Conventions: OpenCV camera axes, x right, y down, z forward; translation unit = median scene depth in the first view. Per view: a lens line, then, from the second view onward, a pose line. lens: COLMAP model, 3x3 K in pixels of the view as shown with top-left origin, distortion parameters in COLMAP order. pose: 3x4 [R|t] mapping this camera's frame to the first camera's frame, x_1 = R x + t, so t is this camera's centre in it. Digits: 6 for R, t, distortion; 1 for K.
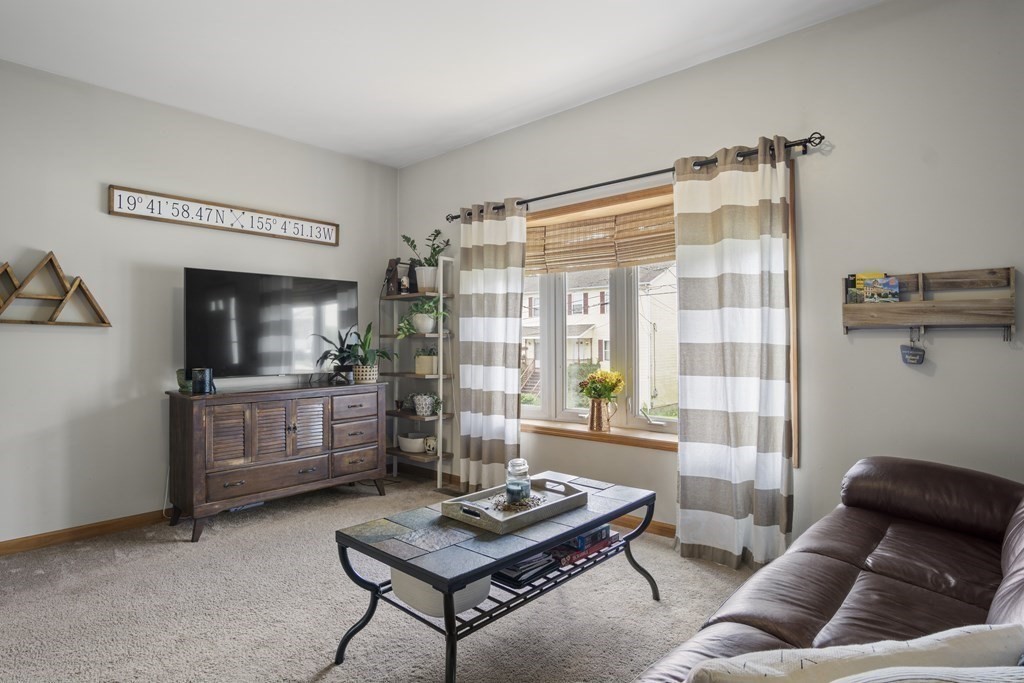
lens RADIAL K [[553.9, 0, 511.8], [0, 553.9, 333.9], [0, 0, 1]] dist [-0.038297, 0.010245]
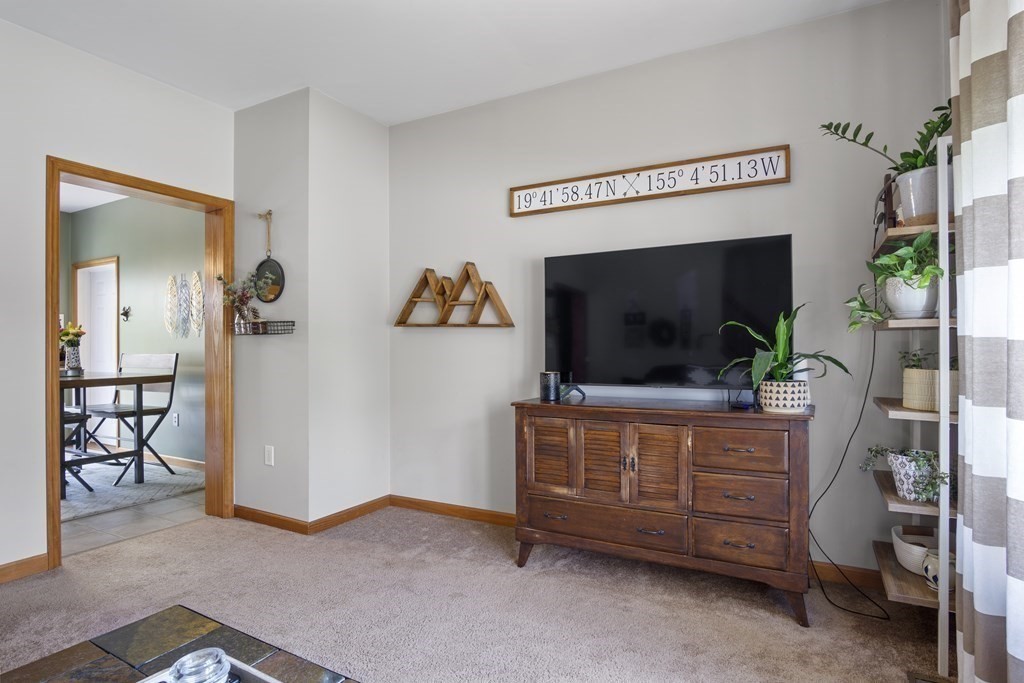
lens RADIAL K [[553.9, 0, 509.0], [0, 553.9, 346.2], [0, 0, 1]] dist [-0.038297, 0.010245]
pose [[0.210357, 0.005983, -0.977606, 0.242658], [0.020975, 0.999723, 0.010632, 0.010421], [0.977400, -0.022742, 0.210173, 0.669341]]
